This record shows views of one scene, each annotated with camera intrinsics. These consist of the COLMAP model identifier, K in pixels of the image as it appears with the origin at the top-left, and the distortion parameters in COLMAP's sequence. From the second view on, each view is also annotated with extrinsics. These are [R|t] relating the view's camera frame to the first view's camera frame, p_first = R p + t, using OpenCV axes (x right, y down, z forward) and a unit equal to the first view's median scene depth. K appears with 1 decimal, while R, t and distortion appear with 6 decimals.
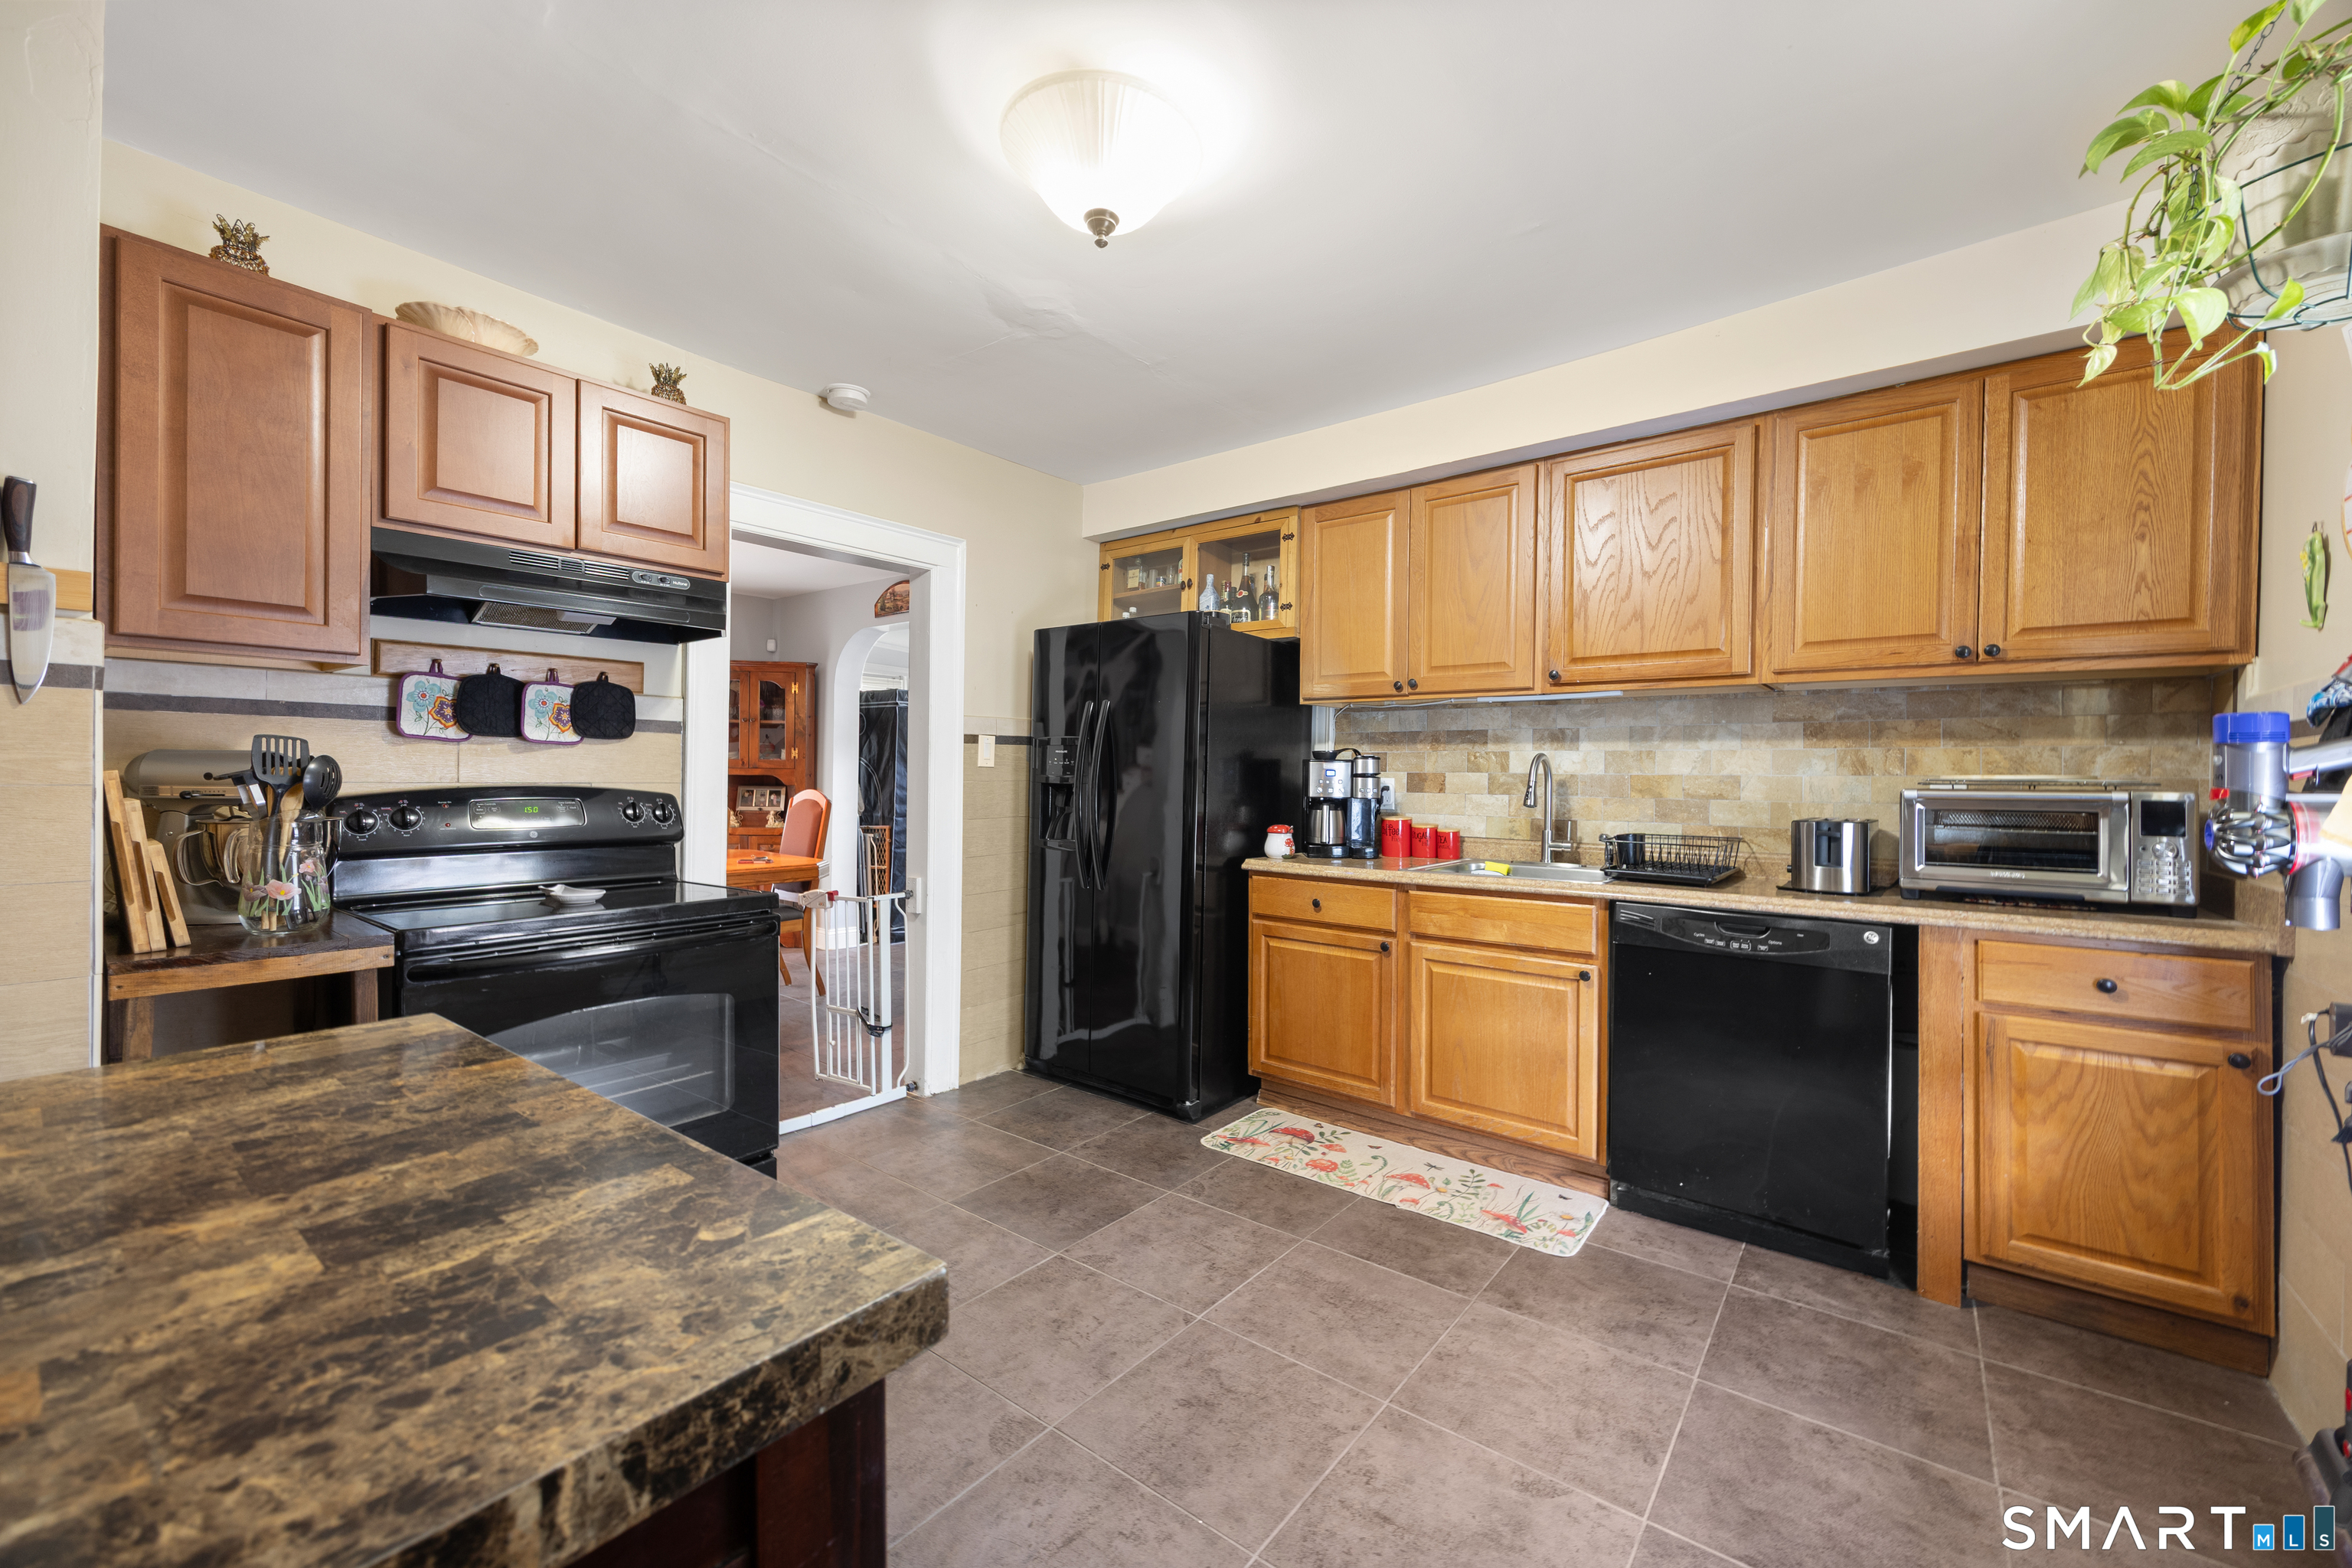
lens RADIAL K [[922.5, 0, 1177.0], [0, 922.5, 784.8], [0, 0, 1]] dist [0.001384, -0.000147]
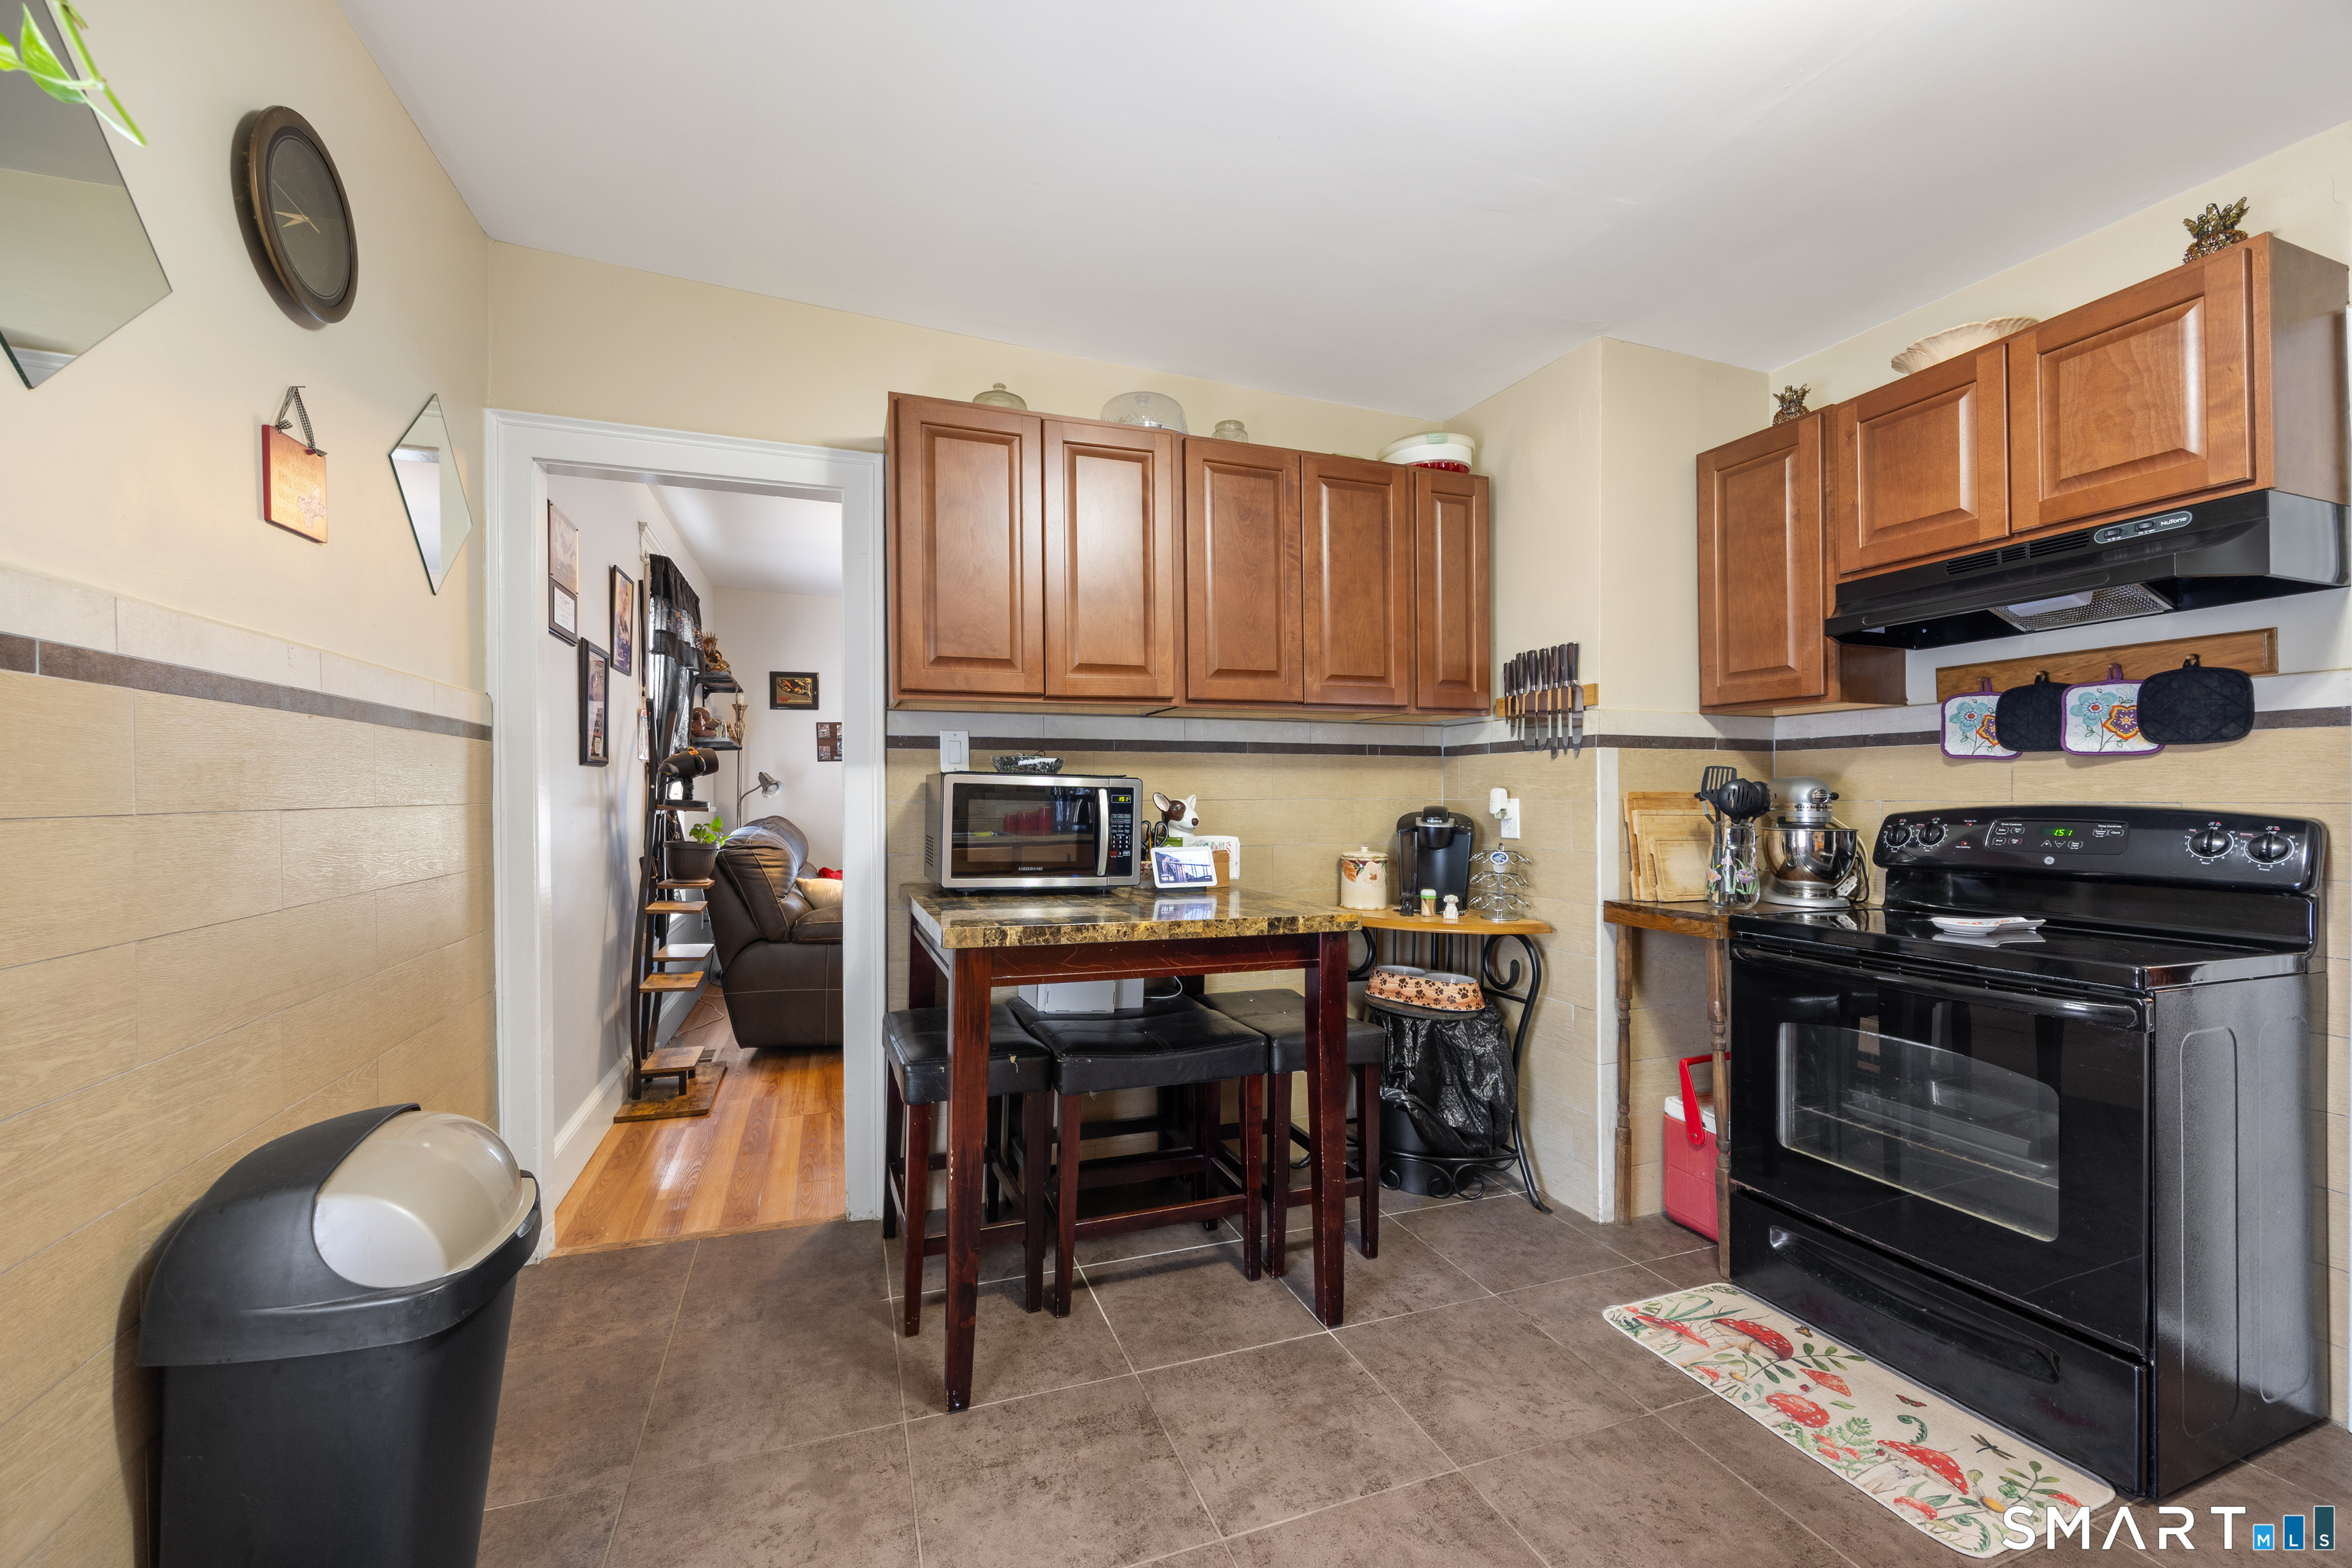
lens RADIAL K [[922.5, 0, 1165.6], [0, 922.5, 789.4], [0, 0, 1]] dist [0.001384, -0.000147]
pose [[-0.523396, -0.006035, -0.852068, 0.464878], [-0.001951, 0.999981, -0.005885, -0.007051], [0.852087, -0.001418, -0.523398, 0.704612]]
